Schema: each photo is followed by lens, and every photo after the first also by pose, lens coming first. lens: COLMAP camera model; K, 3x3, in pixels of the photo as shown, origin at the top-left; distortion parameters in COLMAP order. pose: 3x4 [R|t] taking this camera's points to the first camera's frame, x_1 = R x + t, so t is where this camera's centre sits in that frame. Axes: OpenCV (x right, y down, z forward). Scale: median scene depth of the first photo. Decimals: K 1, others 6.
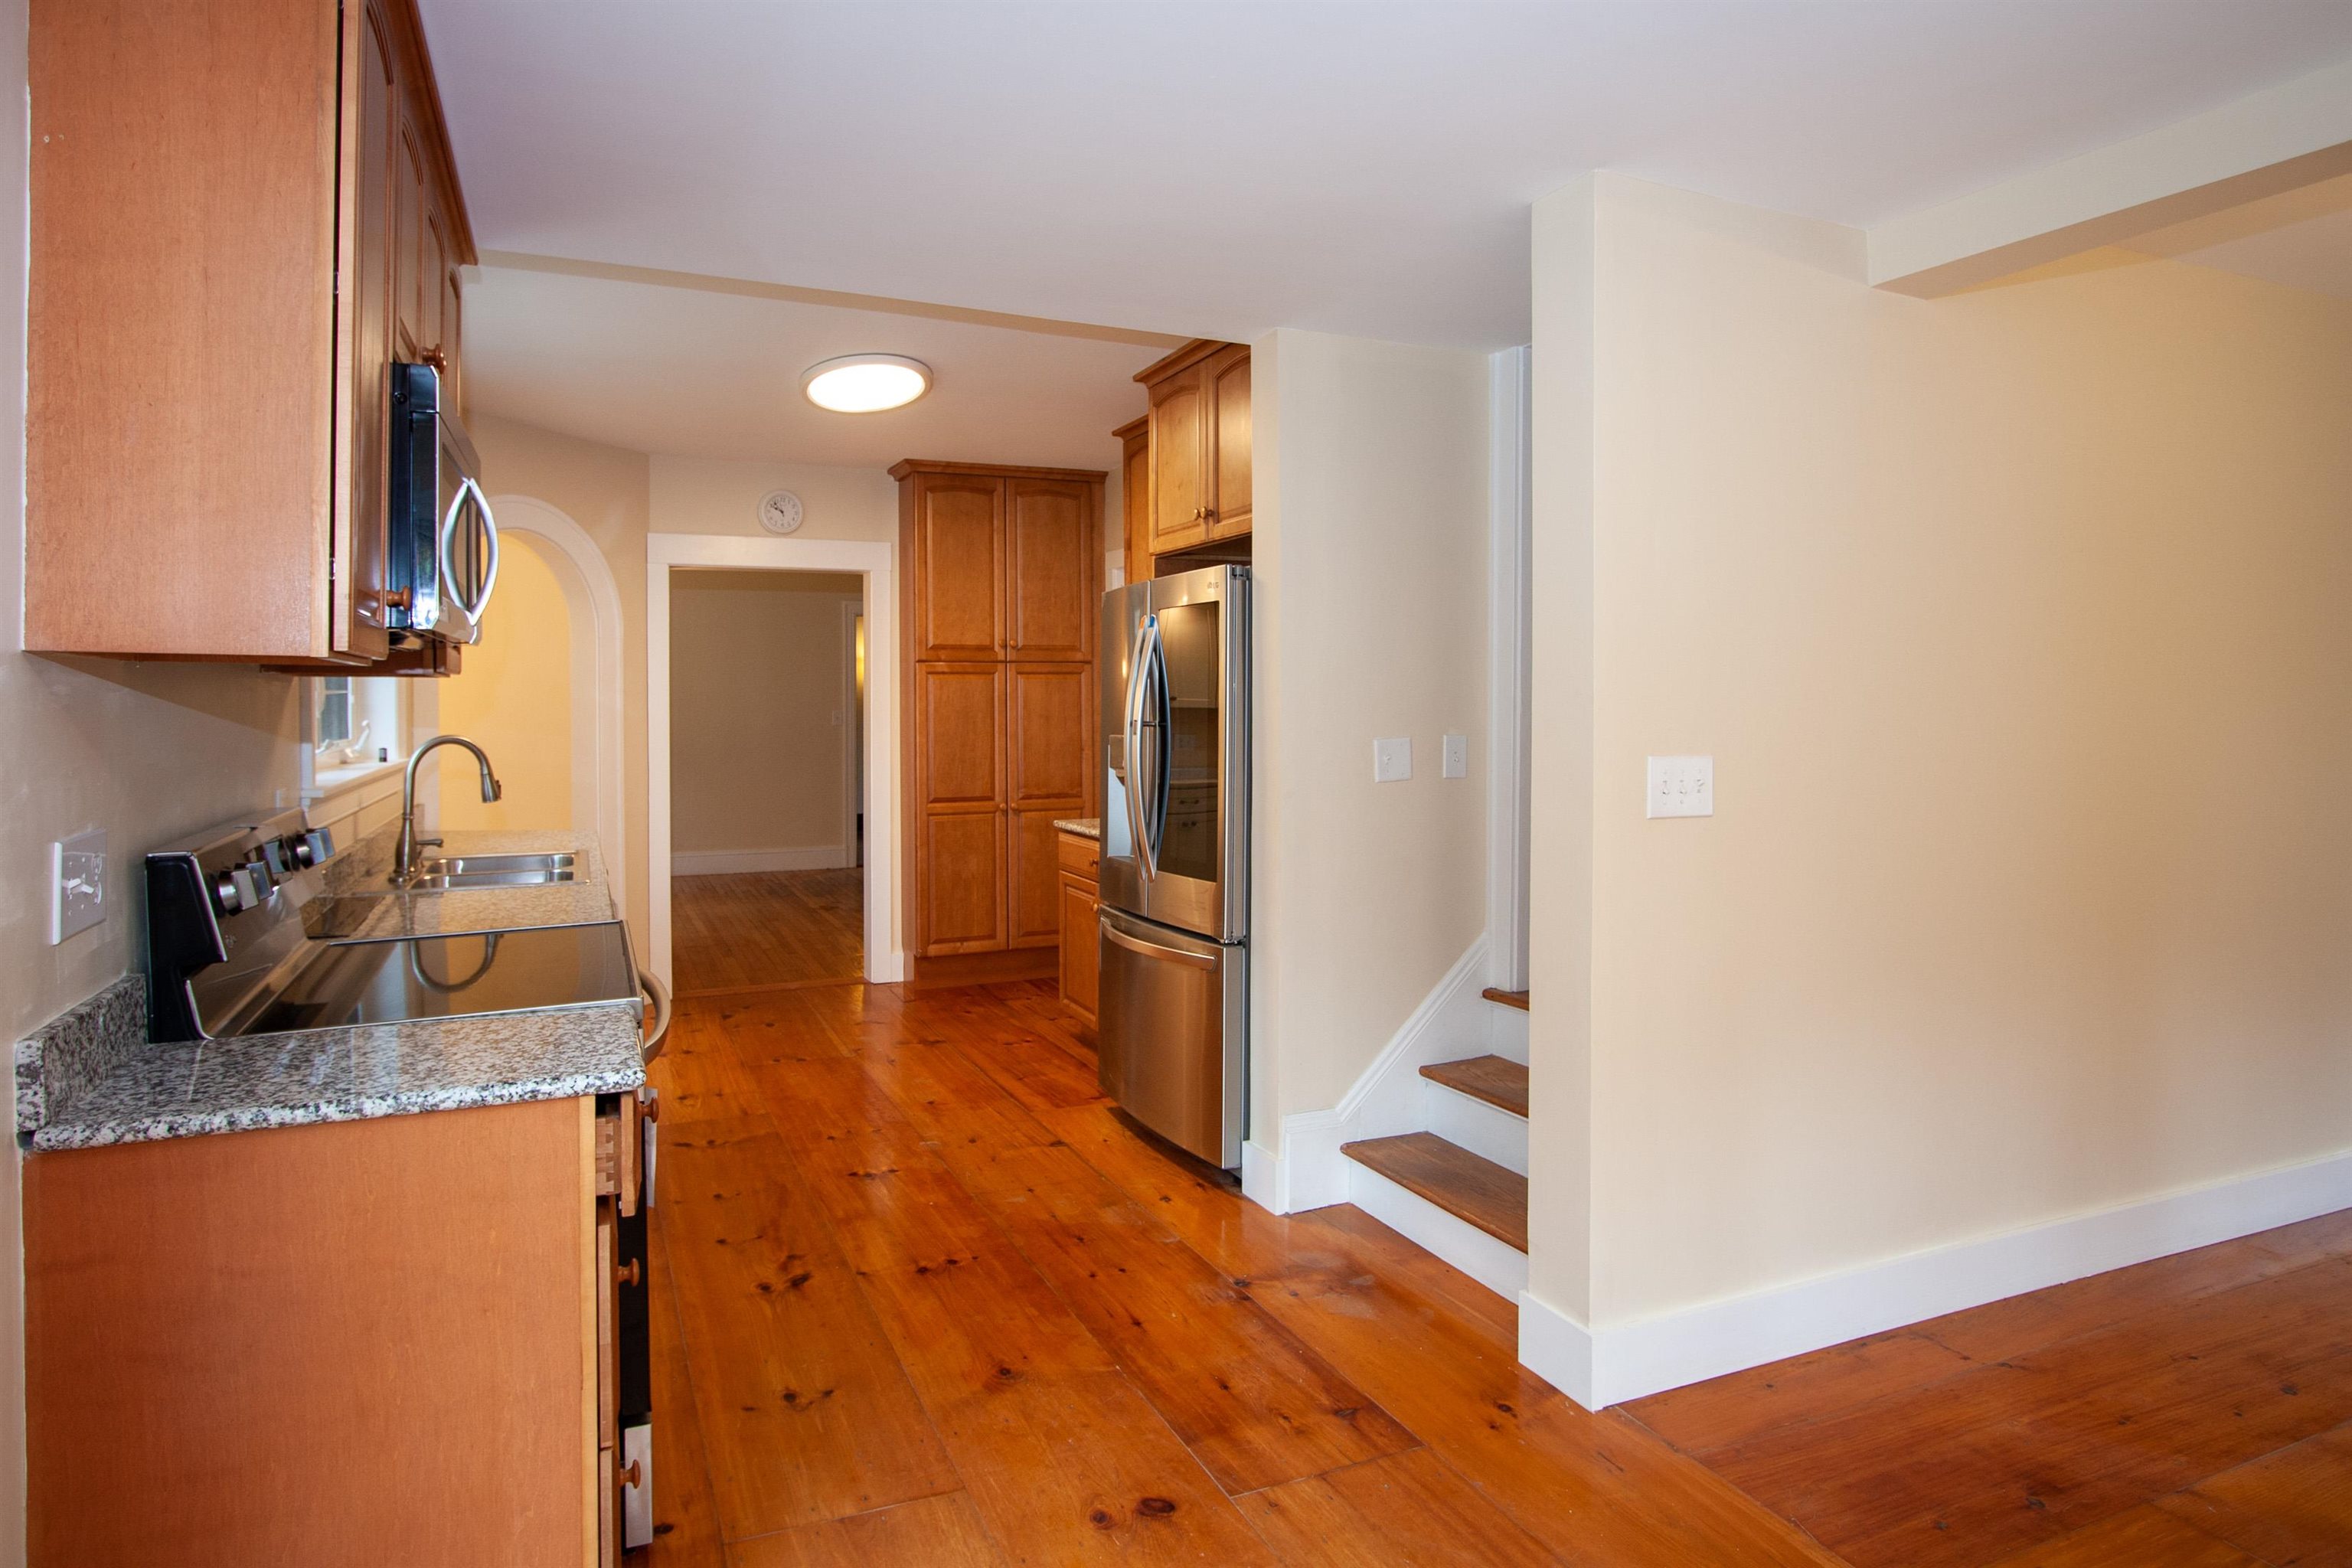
lens RADIAL K [[1380.7, 0, 1173.3], [0, 1380.7, 719.2], [0, 0, 1]] dist [-0.001742, 0.000155]
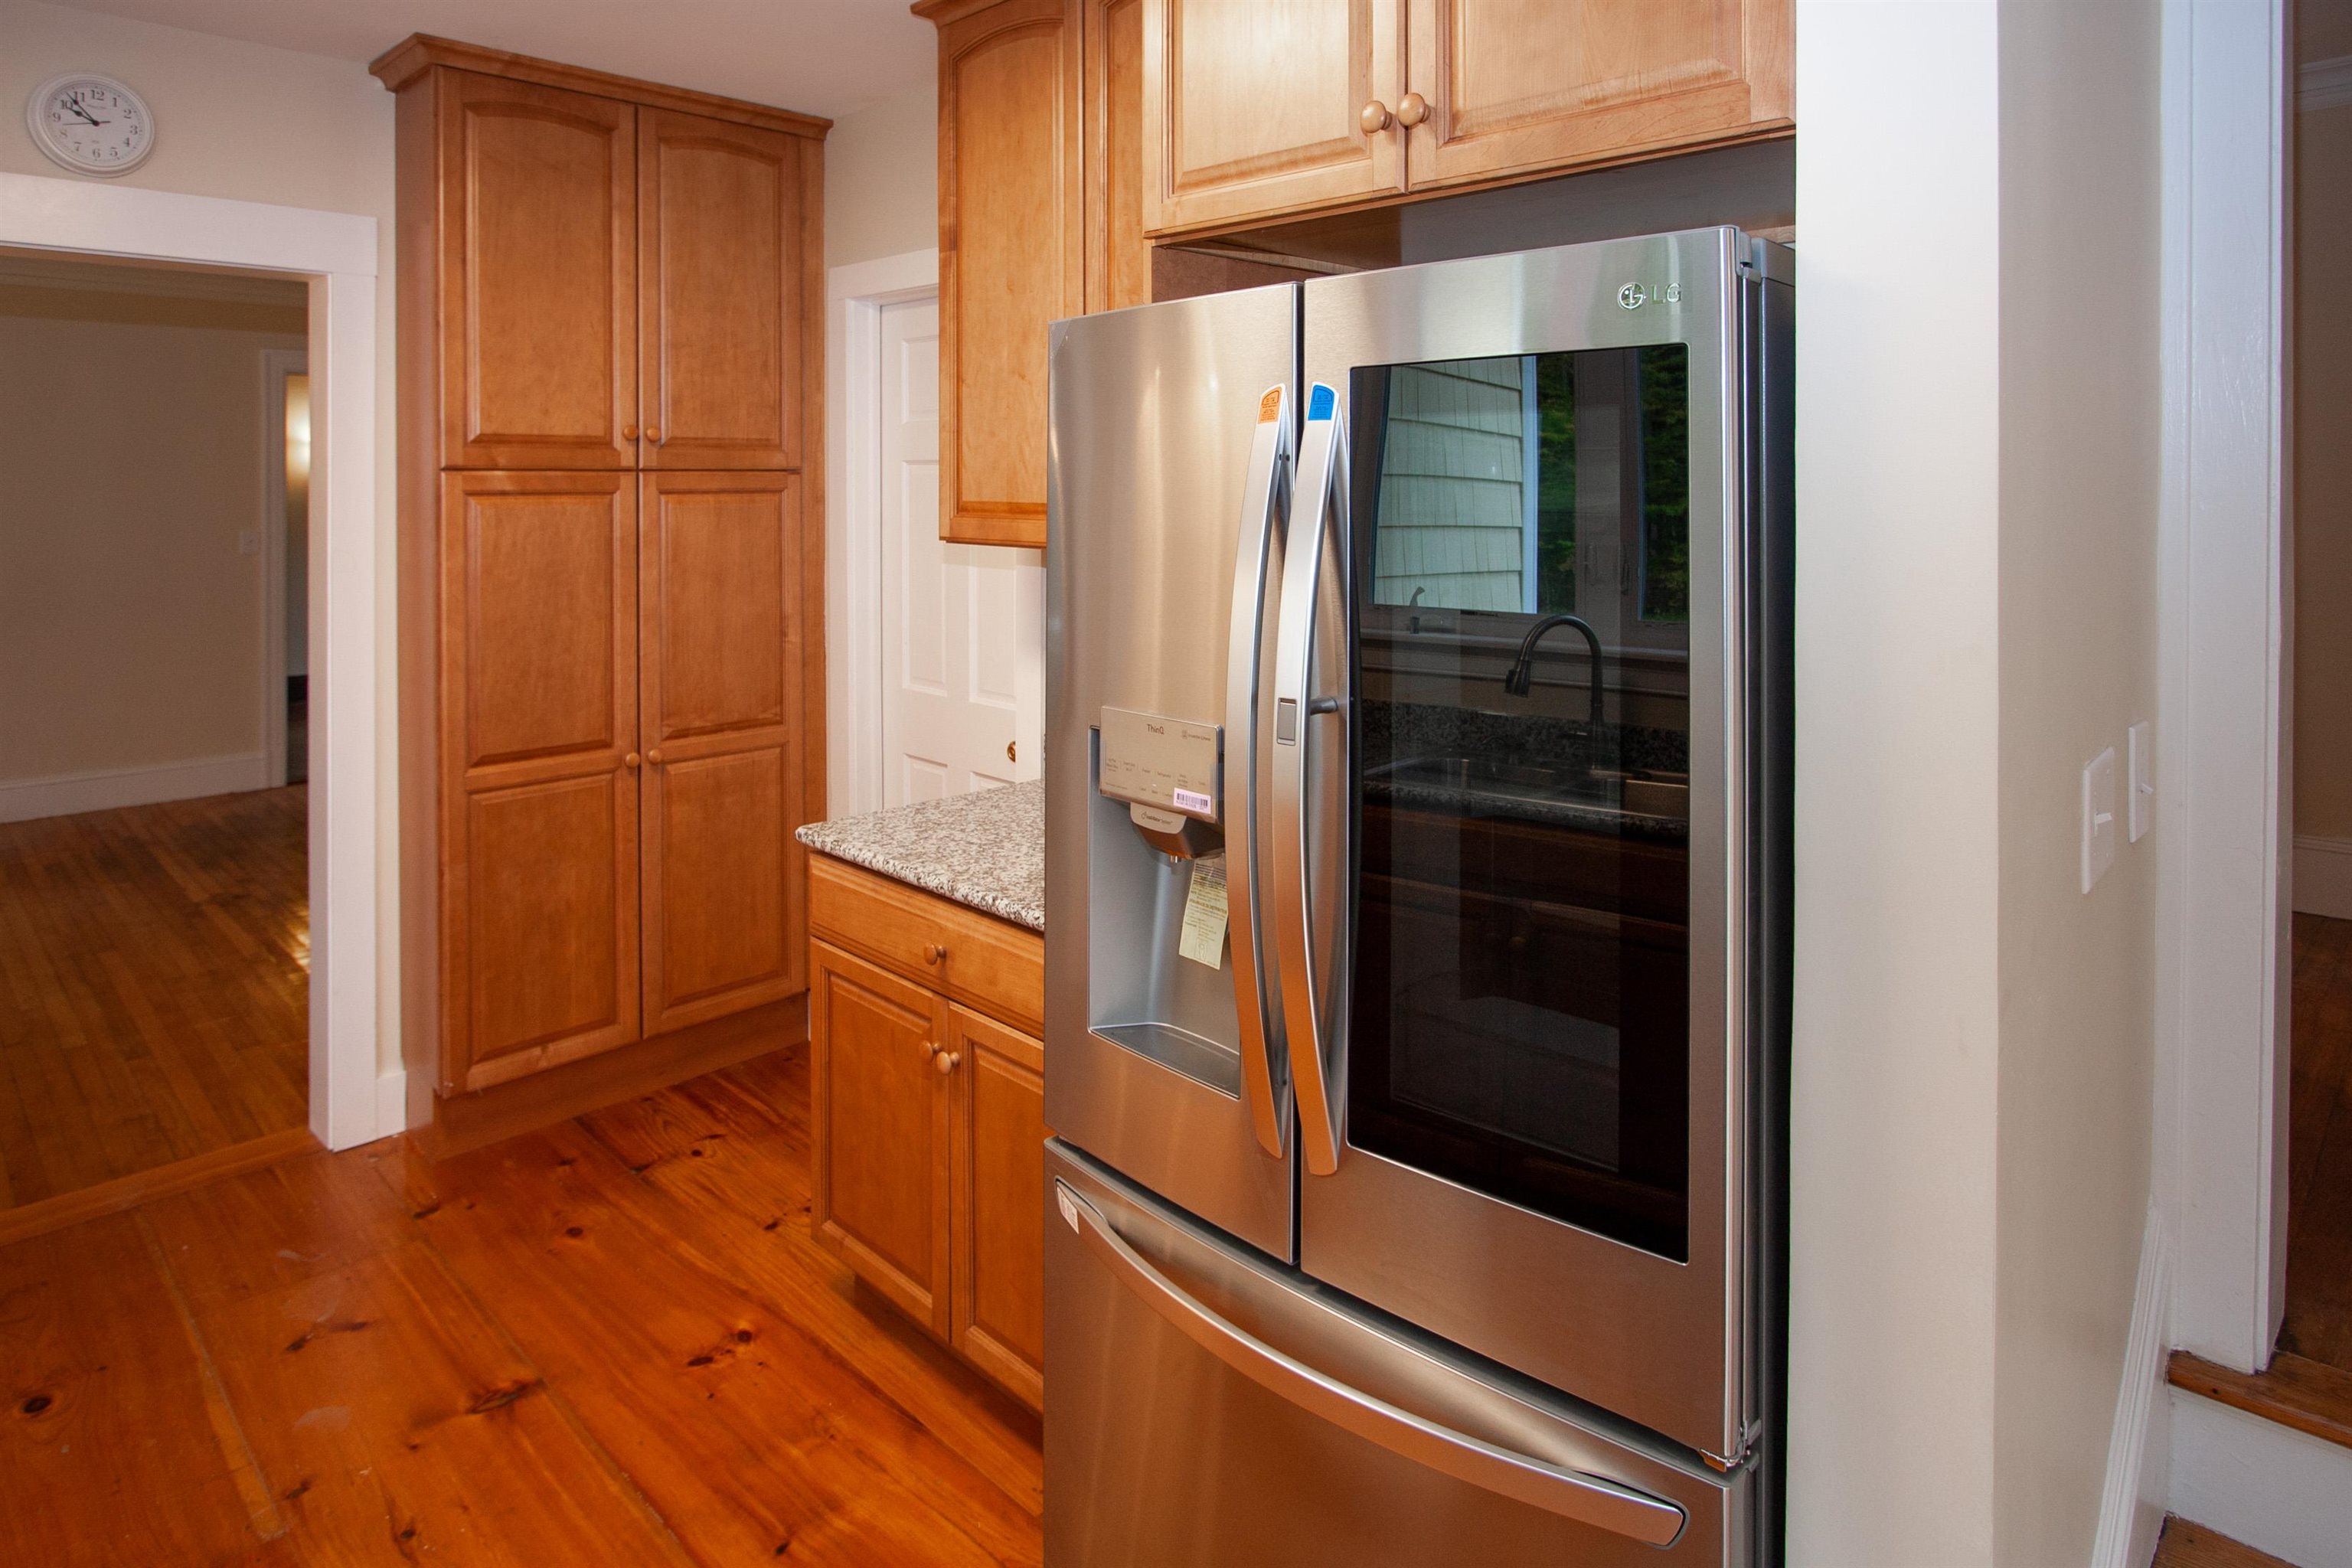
lens RADIAL K [[1340.9, 0, 1177.0], [0, 1340.9, 501.9], [0, 0, 1]] dist [-0.005179, 0.000998]
pose [[0.934790, 0.001078, 0.355200, -0.111192], [-0.001345, 0.999999, 0.000505, -0.030531], [-0.355199, -0.000949, 0.934790, 0.473764]]
